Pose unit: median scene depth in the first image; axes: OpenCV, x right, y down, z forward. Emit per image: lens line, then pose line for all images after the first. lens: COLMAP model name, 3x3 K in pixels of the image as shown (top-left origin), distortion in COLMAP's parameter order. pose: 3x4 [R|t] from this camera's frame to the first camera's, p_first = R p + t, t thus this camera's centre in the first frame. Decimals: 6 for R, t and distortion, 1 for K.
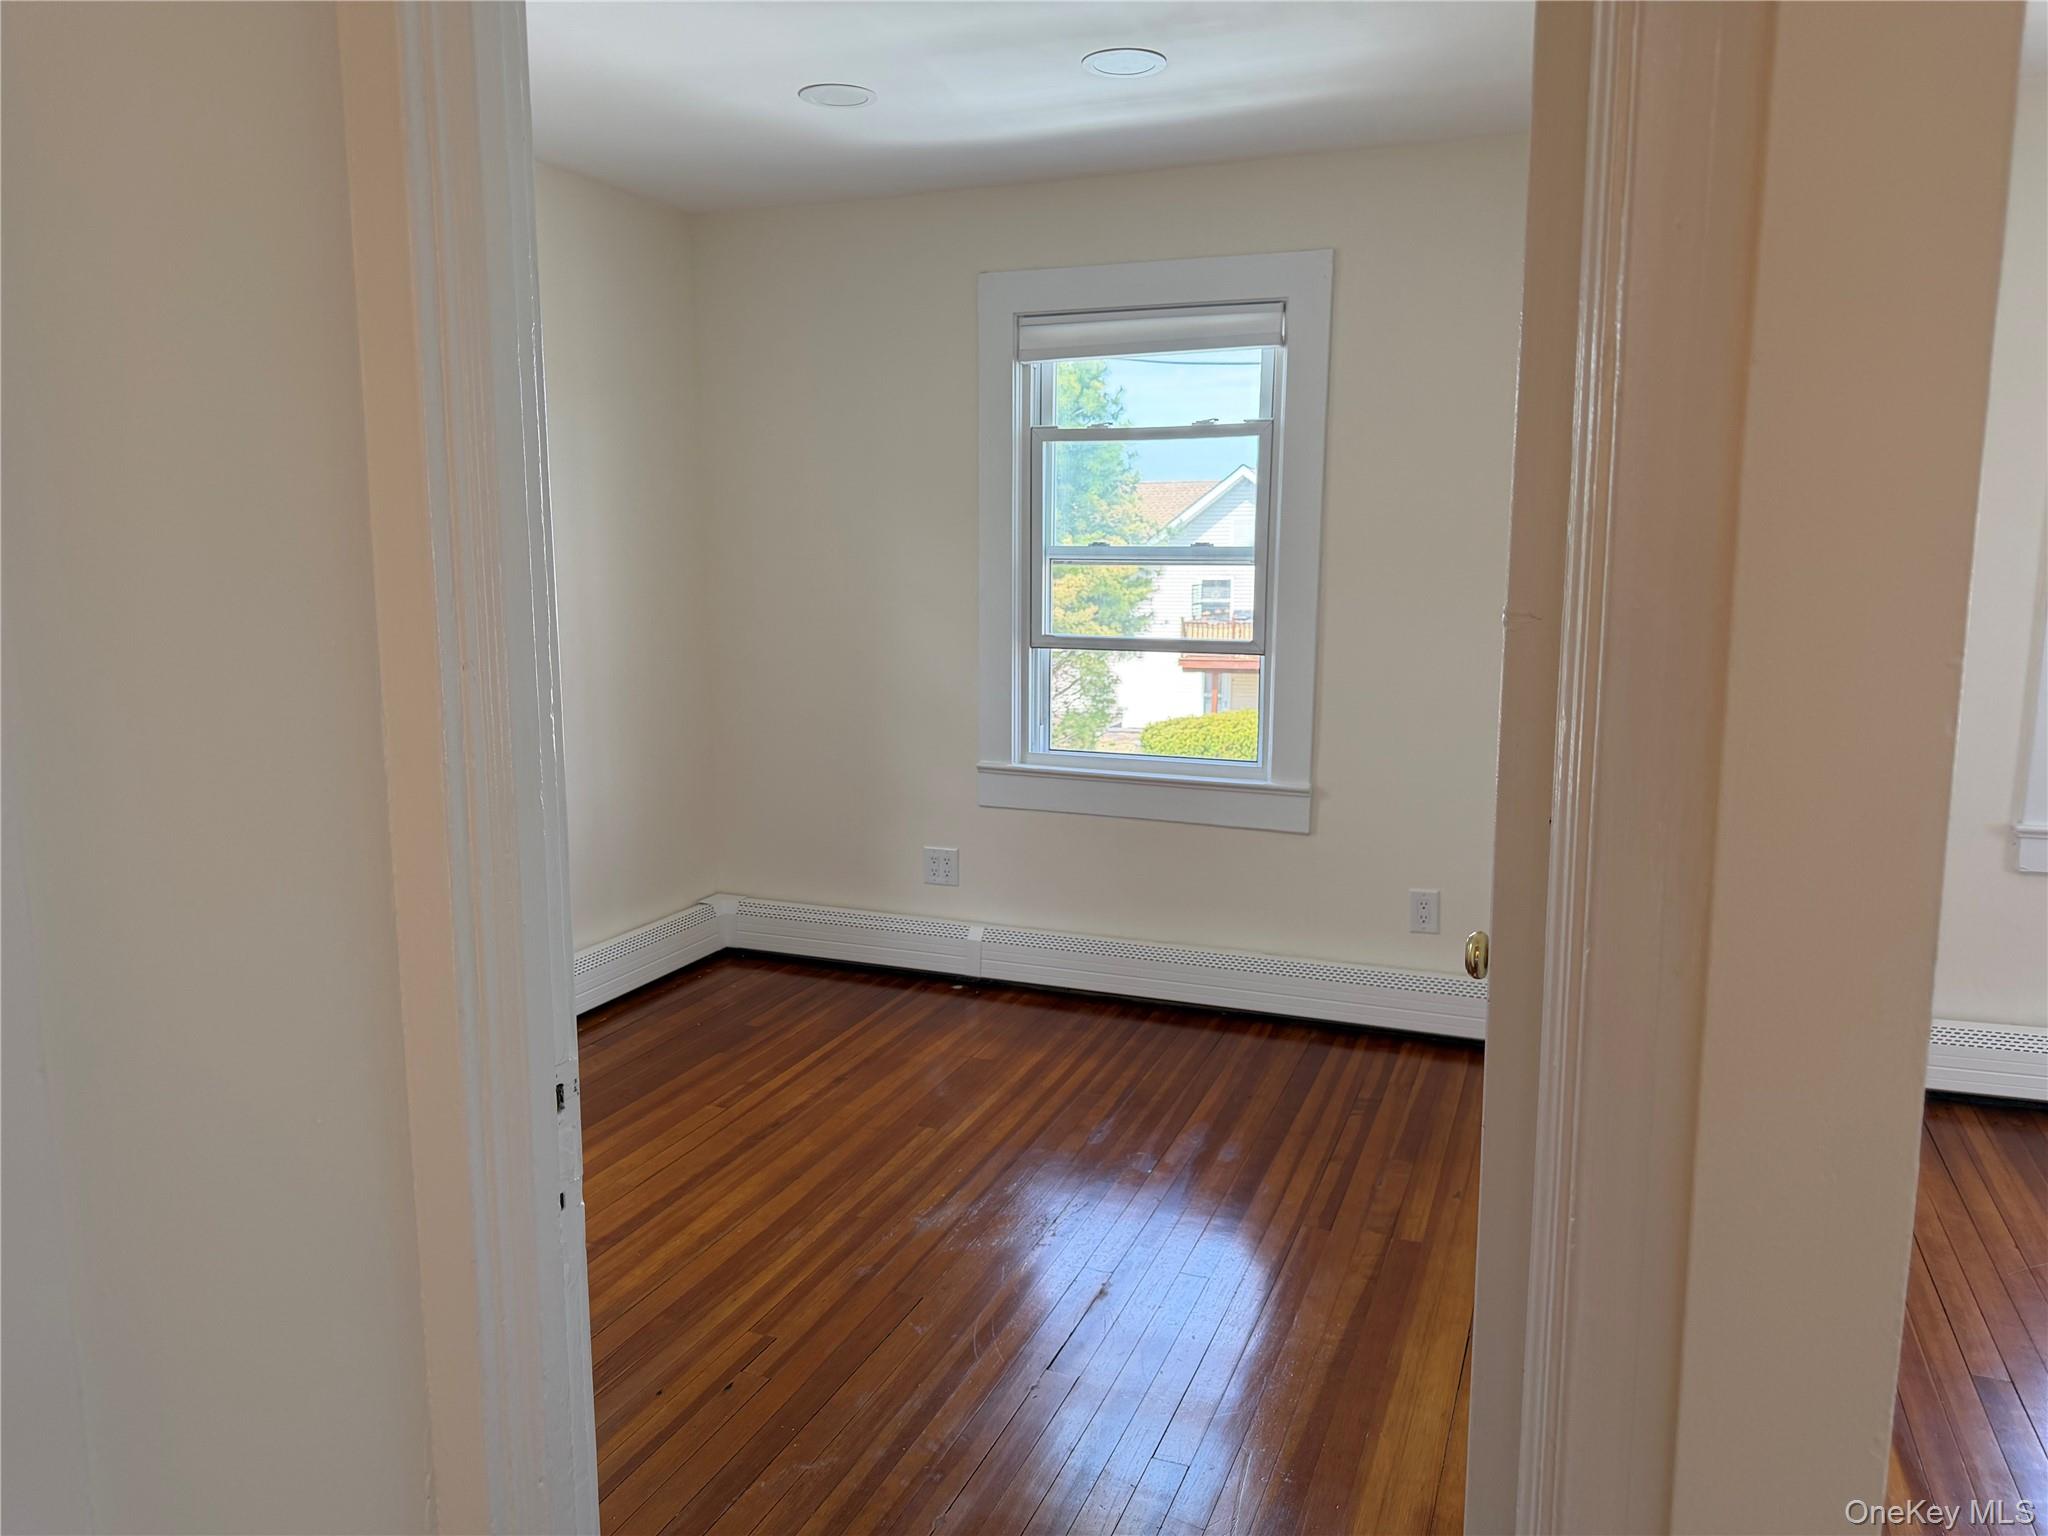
lens RADIAL K [[1438.0, 0, 1026.0], [0, 1438.0, 760.5], [0, 0, 1]] dist [-0.001121, -0.002074]
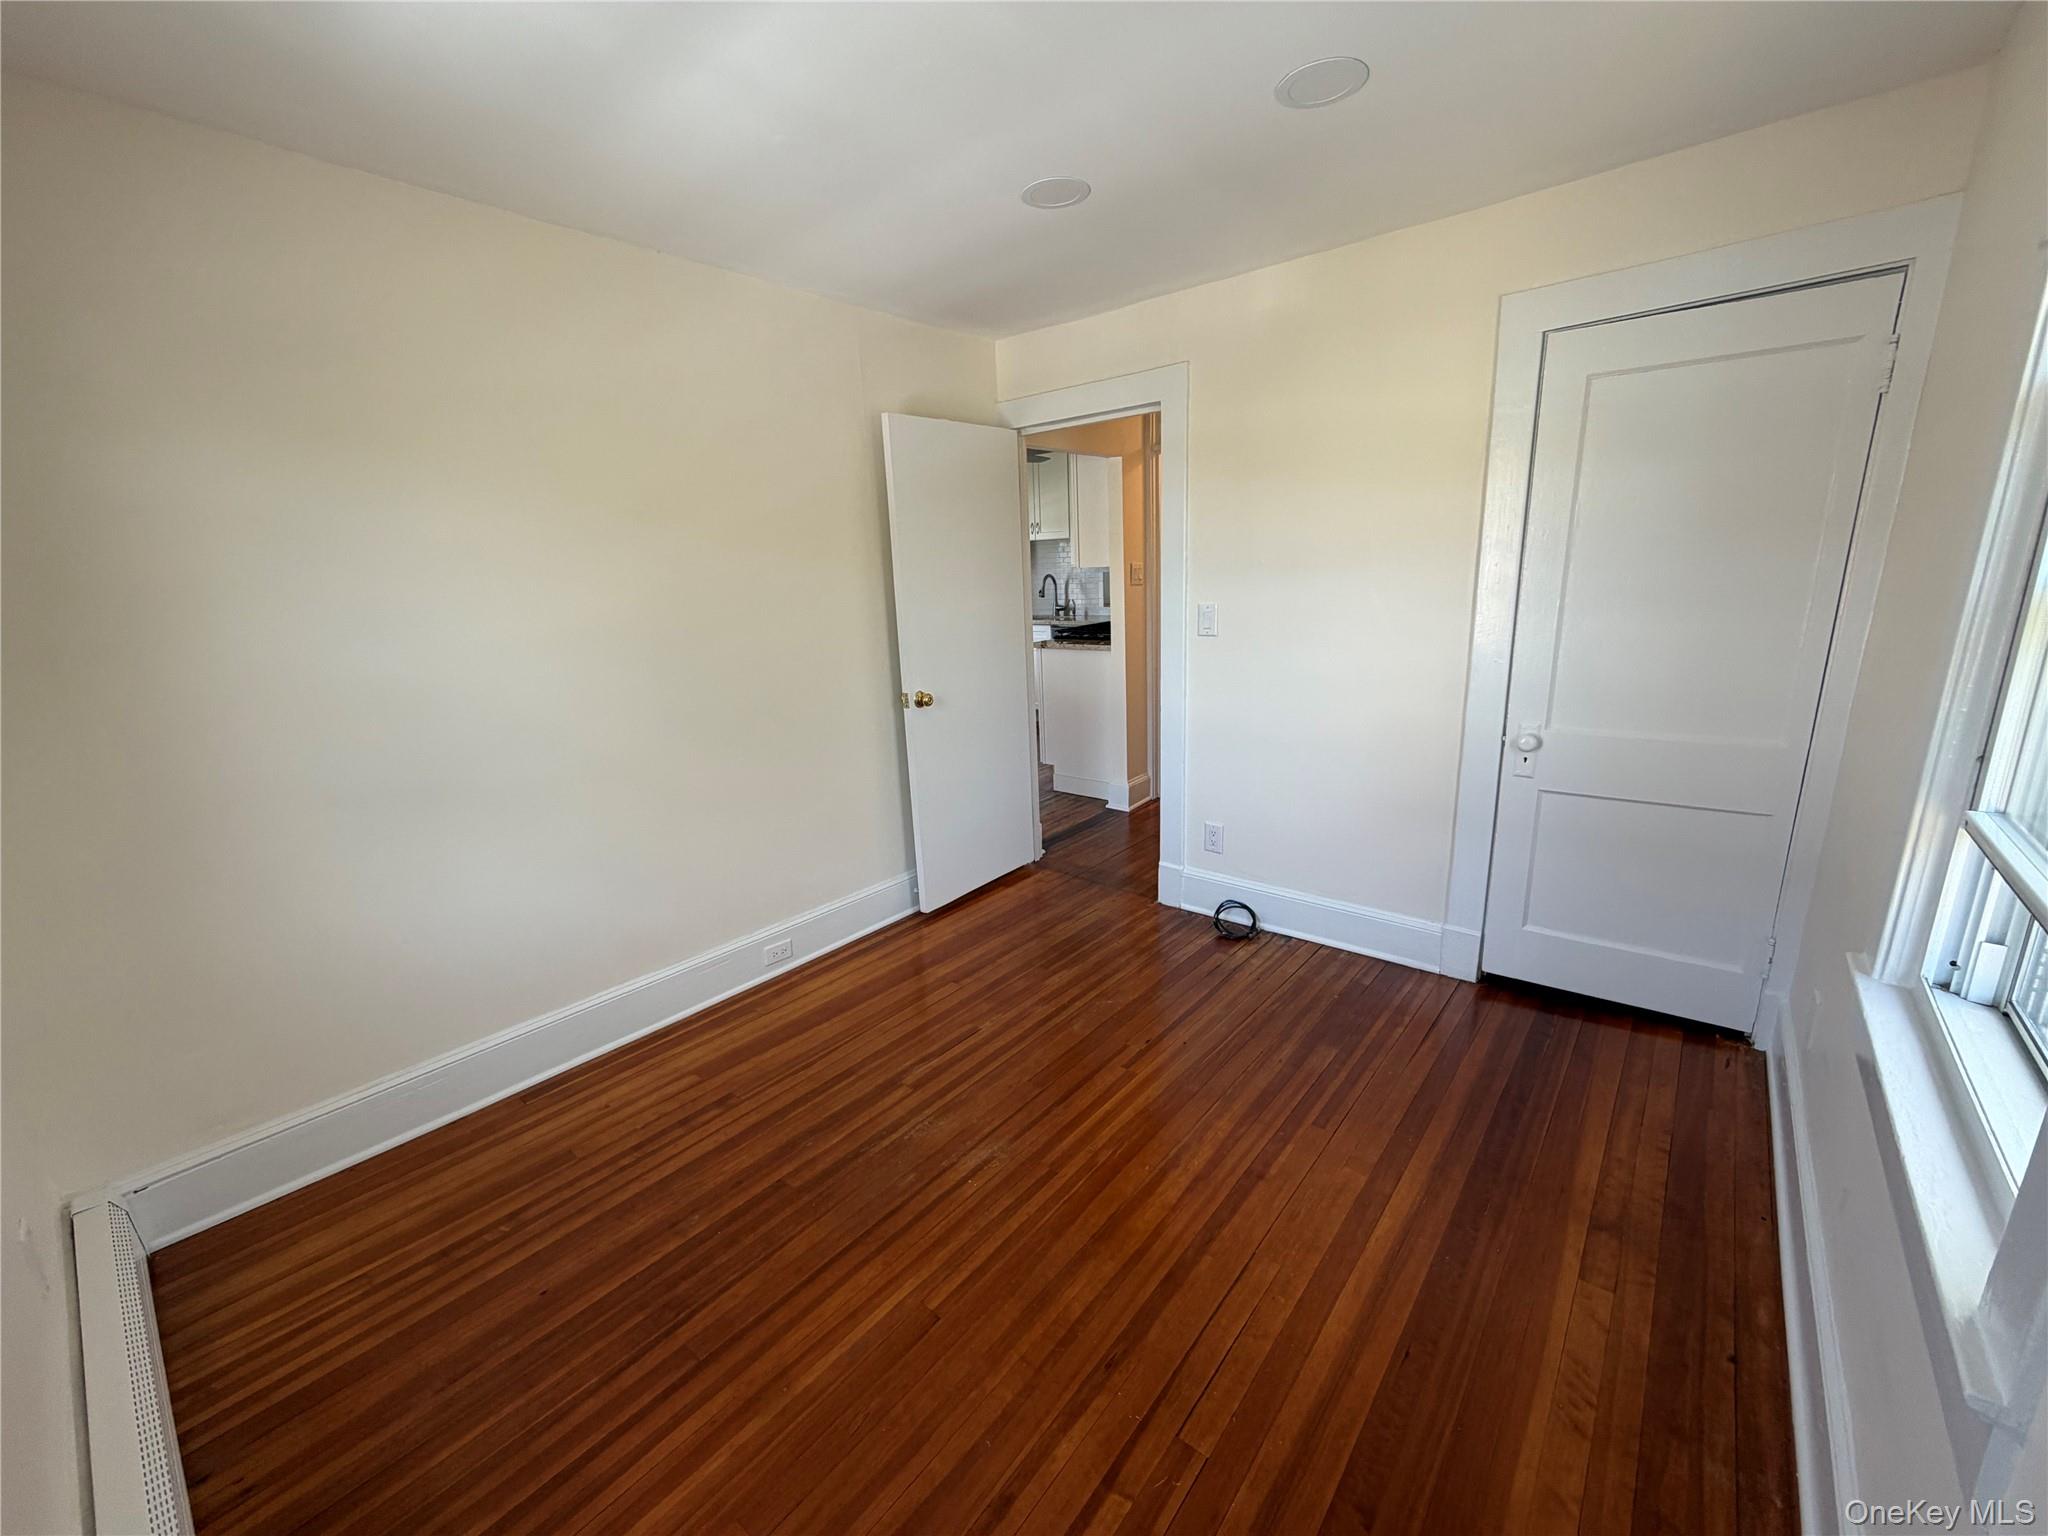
lens RADIAL K [[821.3, 0, 1029.0], [0, 821.3, 771.2], [0, 0, 1]] dist [0.000979, 0.000003]
pose [[-0.954212, -0.042898, 0.296038, -0.238327], [0.074814, 0.923986, 0.375038, -0.200158], [-0.289624, 0.380014, -0.878469, 1.220159]]
